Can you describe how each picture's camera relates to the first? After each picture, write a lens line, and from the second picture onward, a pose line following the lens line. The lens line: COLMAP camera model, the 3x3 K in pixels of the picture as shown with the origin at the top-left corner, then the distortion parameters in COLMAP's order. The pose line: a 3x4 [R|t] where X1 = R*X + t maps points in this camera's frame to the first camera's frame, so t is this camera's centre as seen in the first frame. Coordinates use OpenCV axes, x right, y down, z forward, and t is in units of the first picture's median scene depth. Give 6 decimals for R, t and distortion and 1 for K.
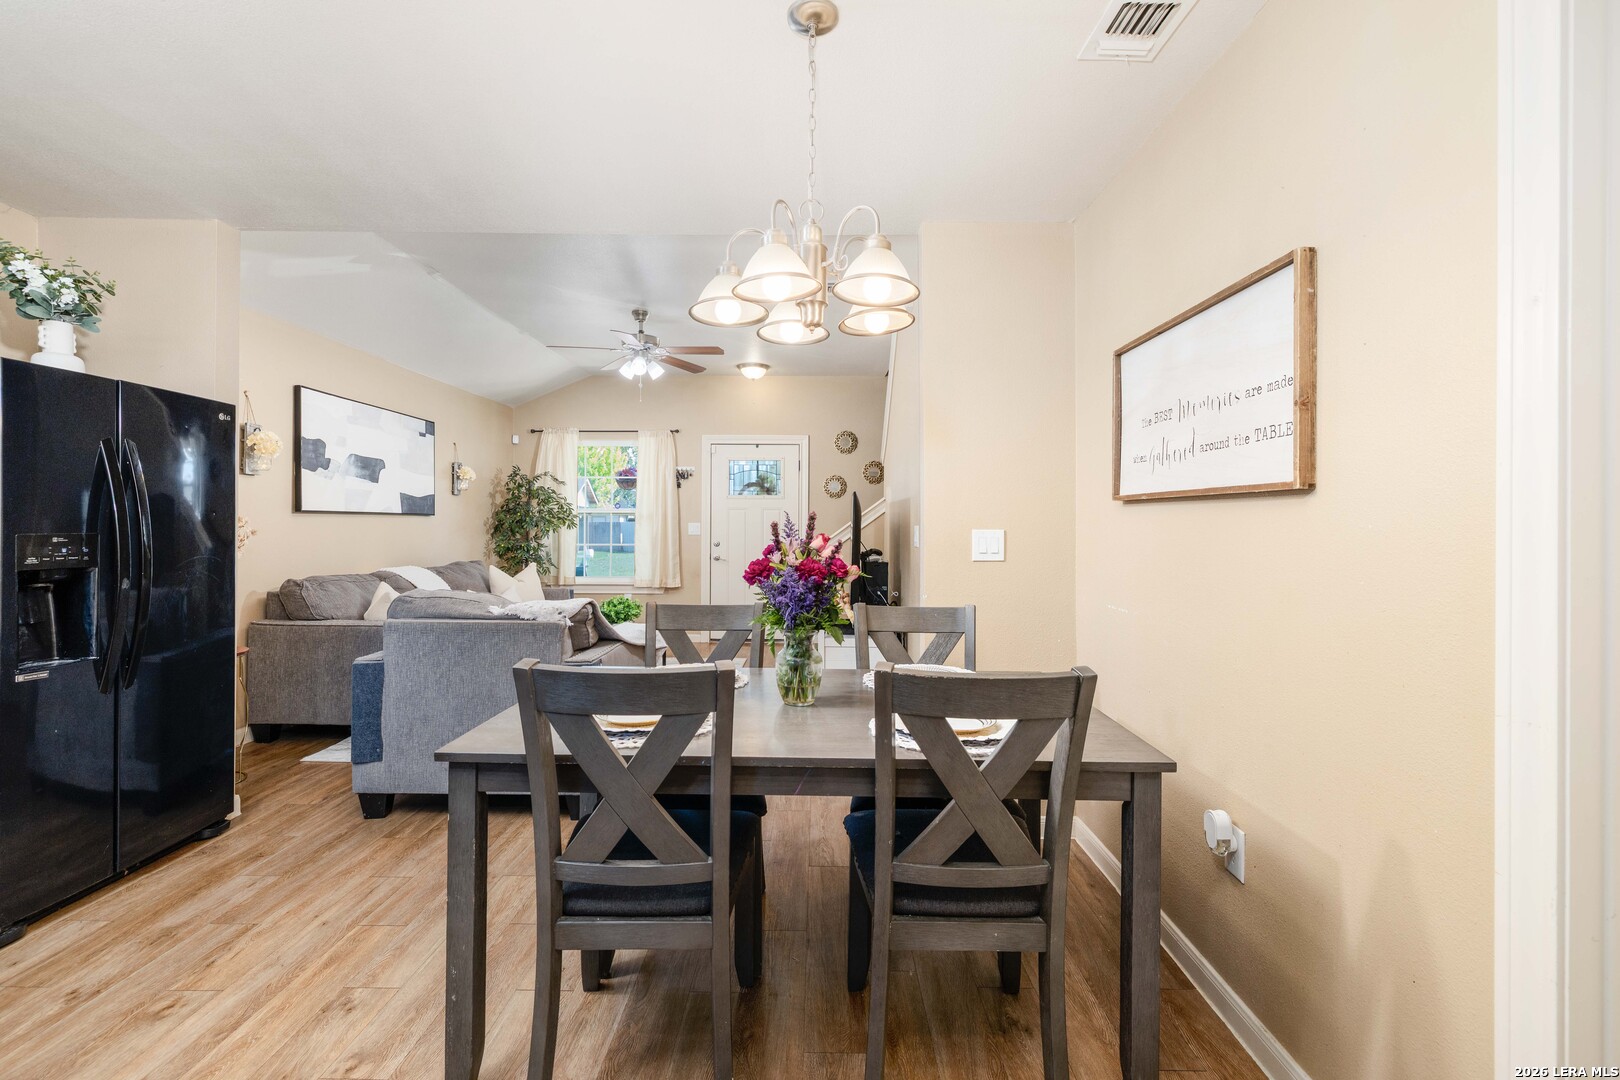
lens RADIAL K [[725.4, 0, 805.0], [0, 725.4, 533.8], [0, 0, 1]] dist [-0.009956, 0.007807]
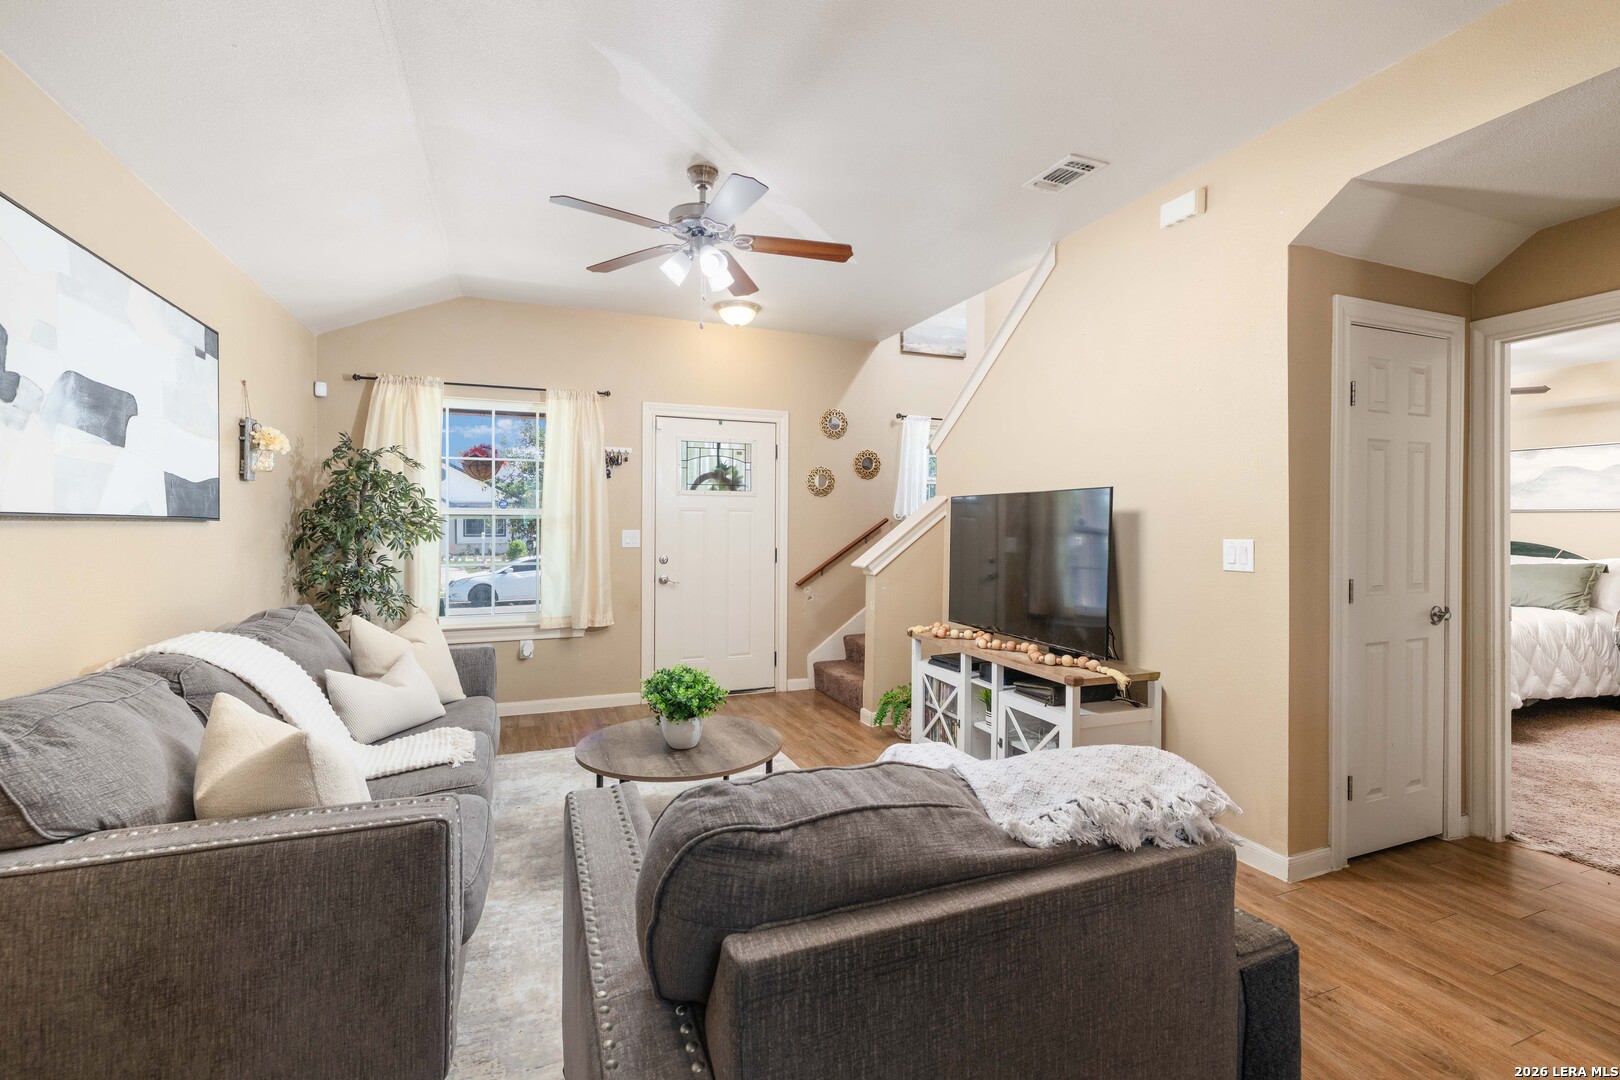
lens RADIAL K [[725.4, 0, 805.0], [0, 725.4, 533.8], [0, 0, 1]] dist [-0.009956, 0.007807]
pose [[0.921436, -0.006592, 0.388474, -0.279915], [0.006420, 0.999978, 0.001742, -0.012245], [-0.388477, 0.000889, 0.921458, 0.323492]]
